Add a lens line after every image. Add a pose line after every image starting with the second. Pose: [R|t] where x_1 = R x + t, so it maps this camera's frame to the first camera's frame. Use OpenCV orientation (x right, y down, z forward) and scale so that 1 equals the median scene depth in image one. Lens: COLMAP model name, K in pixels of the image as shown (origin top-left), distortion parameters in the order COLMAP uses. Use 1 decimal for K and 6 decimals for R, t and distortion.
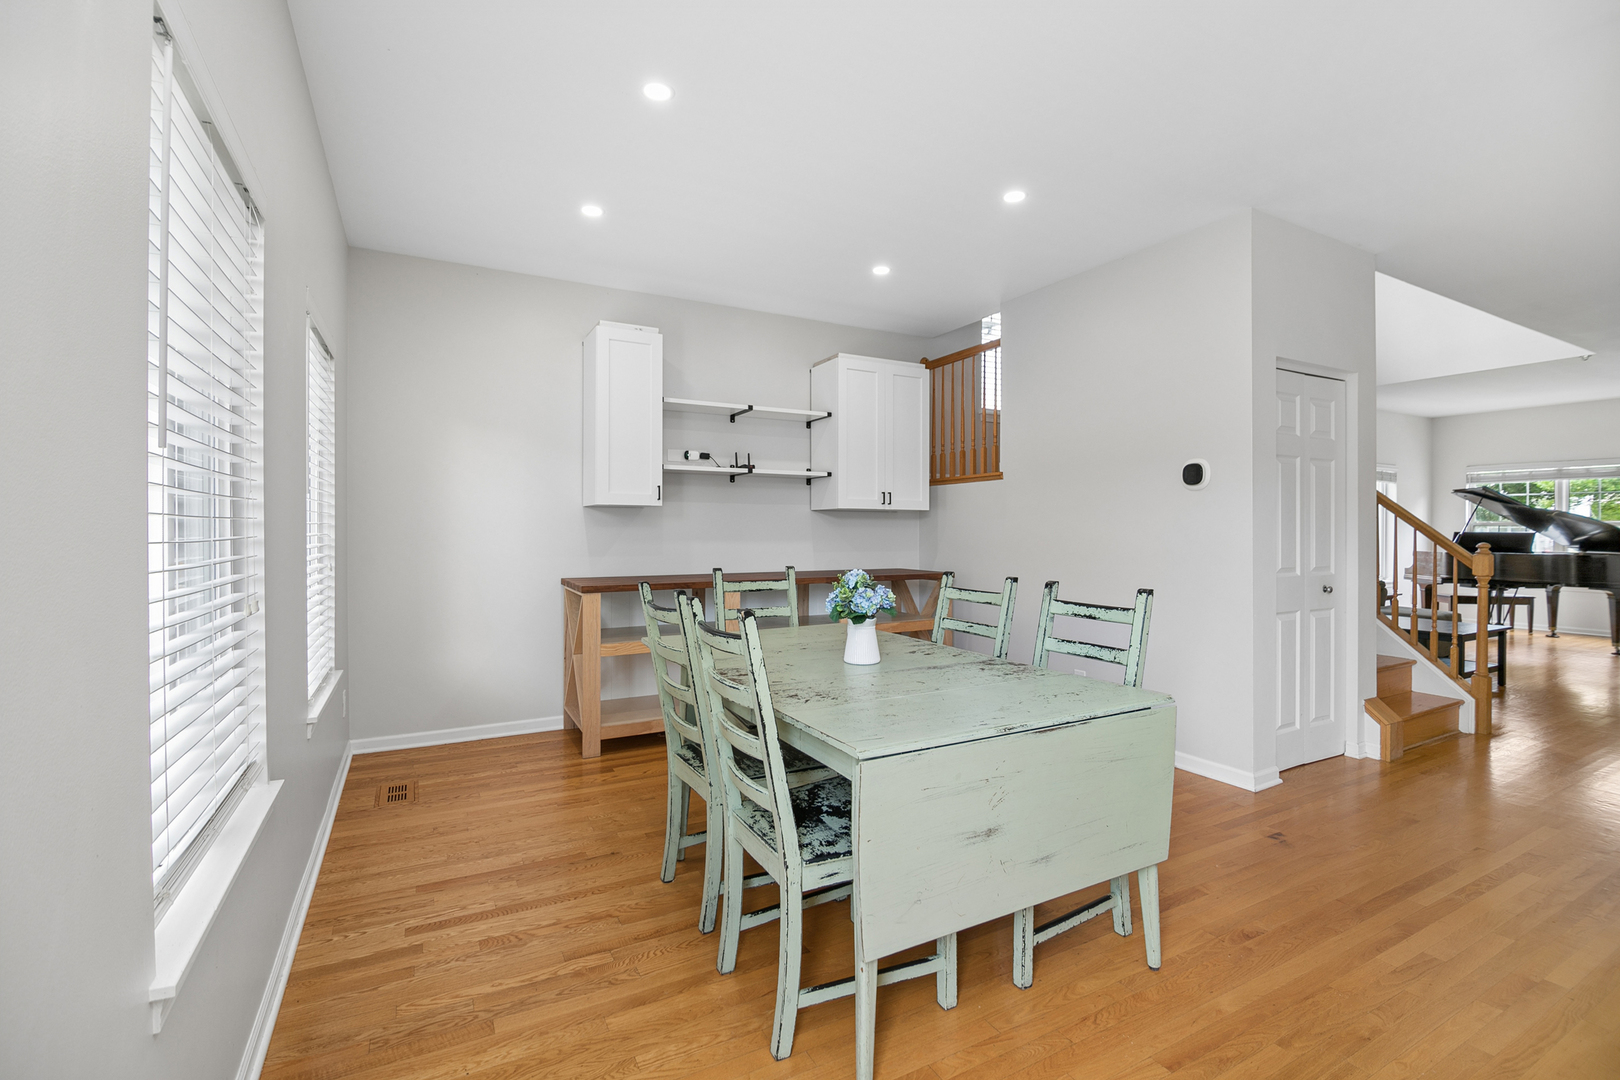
lens RADIAL K [[731.1, 0, 798.7], [0, 731.1, 535.0], [0, 0, 1]] dist [-0.001679, -0.011937]
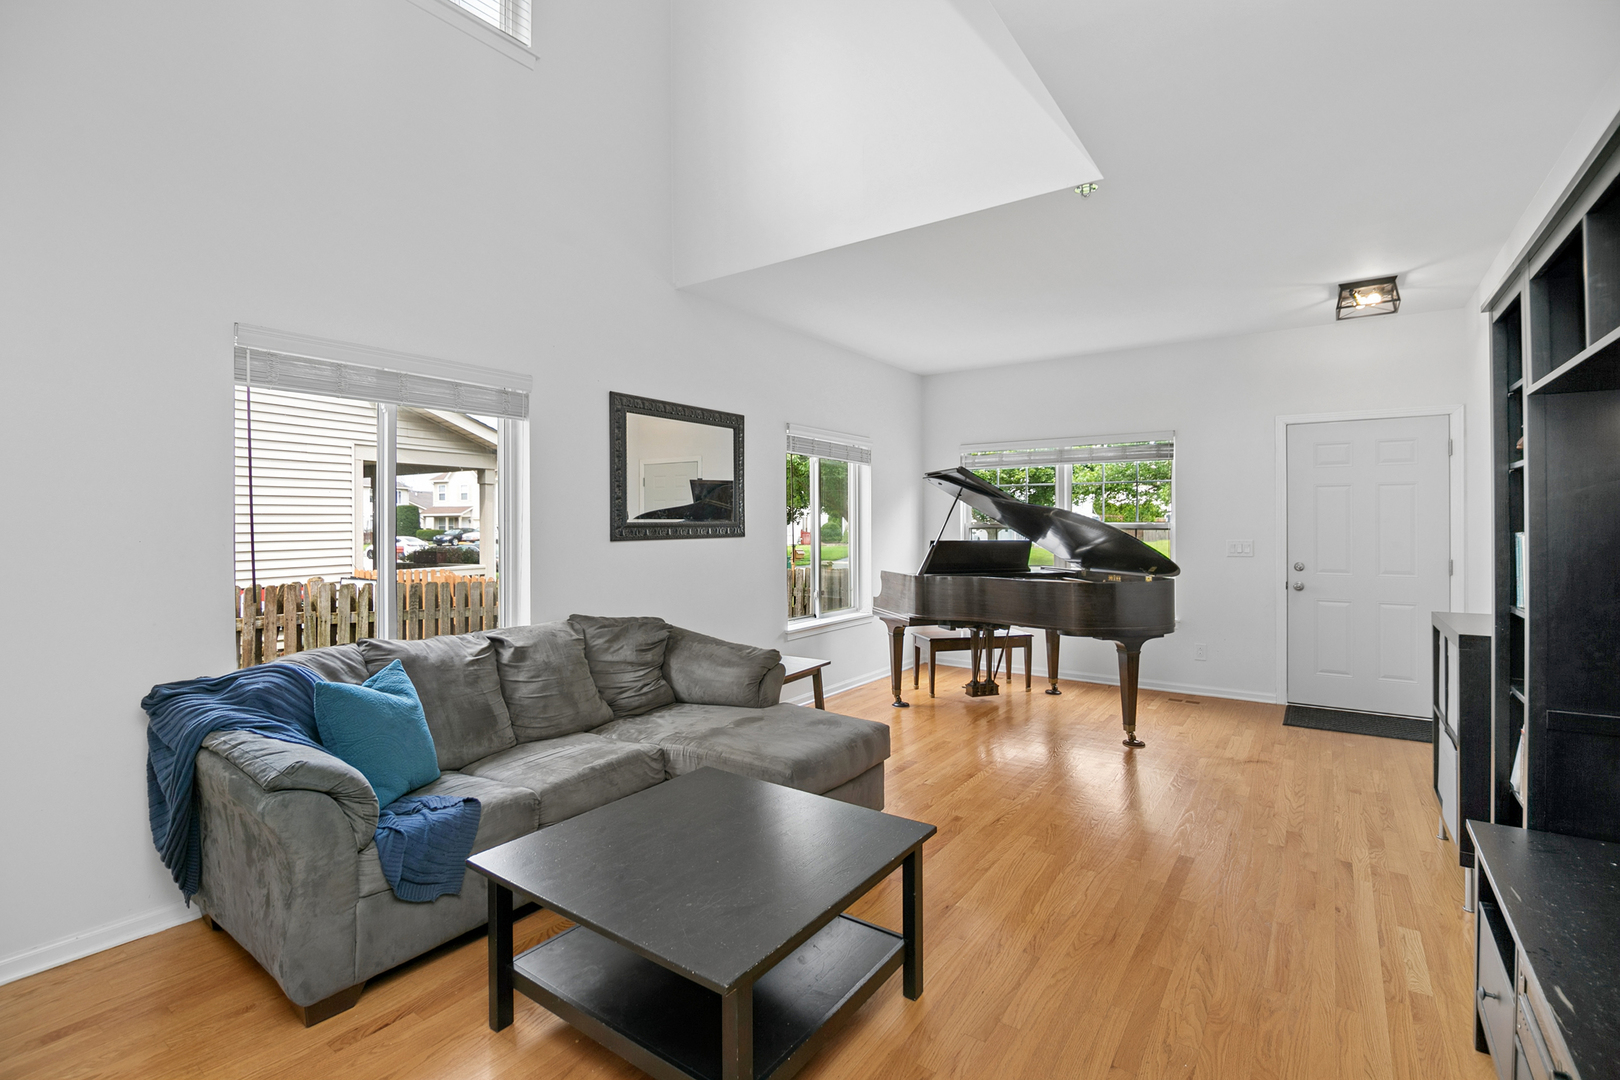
lens RADIAL K [[736.9, 0, 811.1], [0, 736.9, 507.0], [0, 0, 1]] dist [-0.000983, -0.009991]
pose [[0.891977, 0.011509, 0.451934, 0.525710], [0.002240, 0.999551, -0.029876, -0.014920], [-0.452075, 0.027661, 0.891551, 0.475931]]
